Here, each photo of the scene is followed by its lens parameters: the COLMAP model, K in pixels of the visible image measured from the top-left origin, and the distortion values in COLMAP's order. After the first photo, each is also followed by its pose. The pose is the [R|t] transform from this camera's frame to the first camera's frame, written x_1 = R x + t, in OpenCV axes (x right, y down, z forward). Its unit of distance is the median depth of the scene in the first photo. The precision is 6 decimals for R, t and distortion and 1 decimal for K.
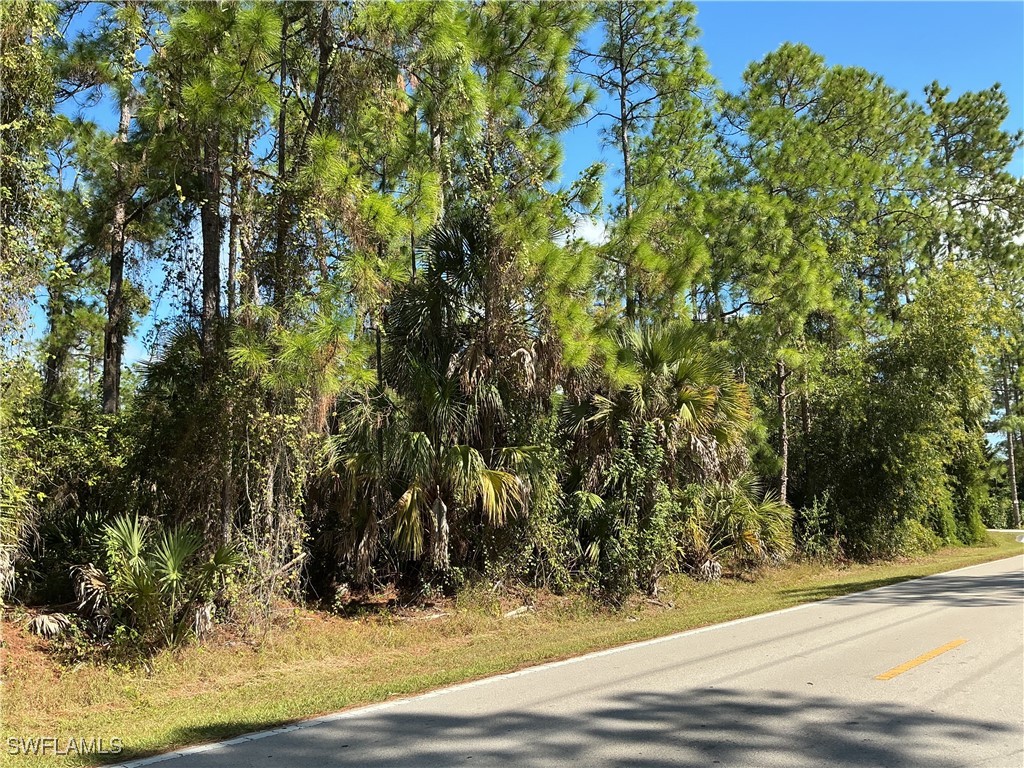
lens RADIAL K [[850.1, 0, 523.4], [0, 850.1, 383.7], [0, 0, 1]] dist [0.077312, -0.119954]
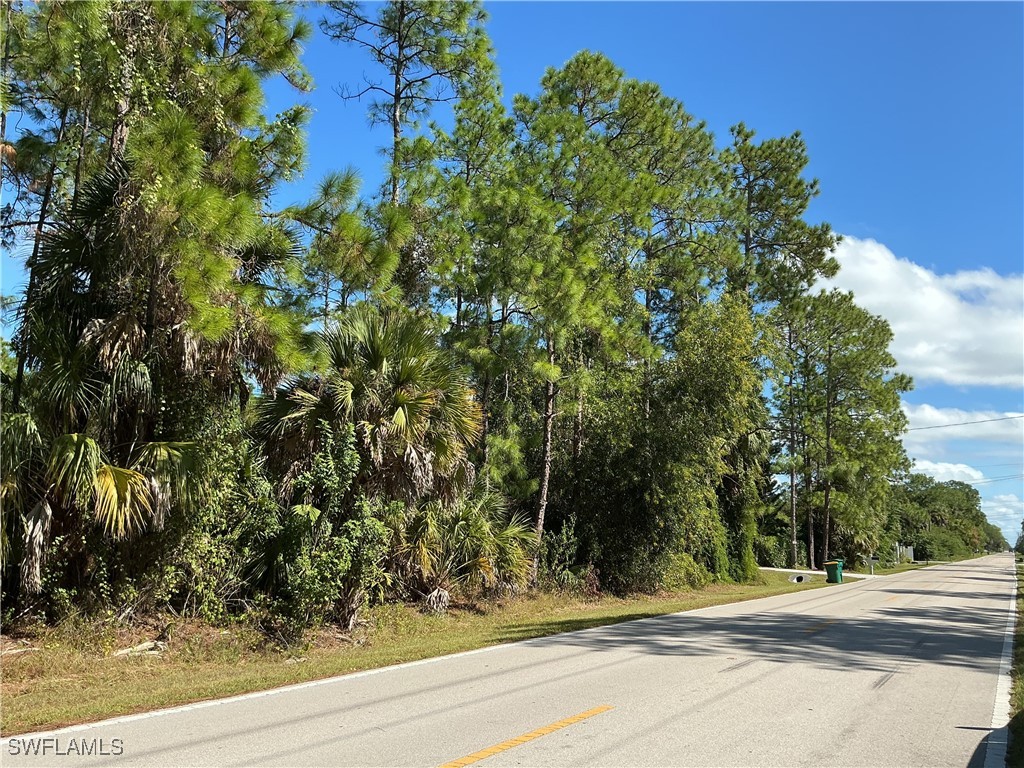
lens RADIAL K [[845.3, 0, 512.0], [0, 845.3, 384.0], [0, 0, 1]] dist [0.121974, -0.237521]
pose [[0.982371, 0.080191, 0.168866, 0.107663], [-0.075999, 0.996621, -0.031153, 0.012868], [-0.170794, 0.017770, 0.985147, 0.091165]]
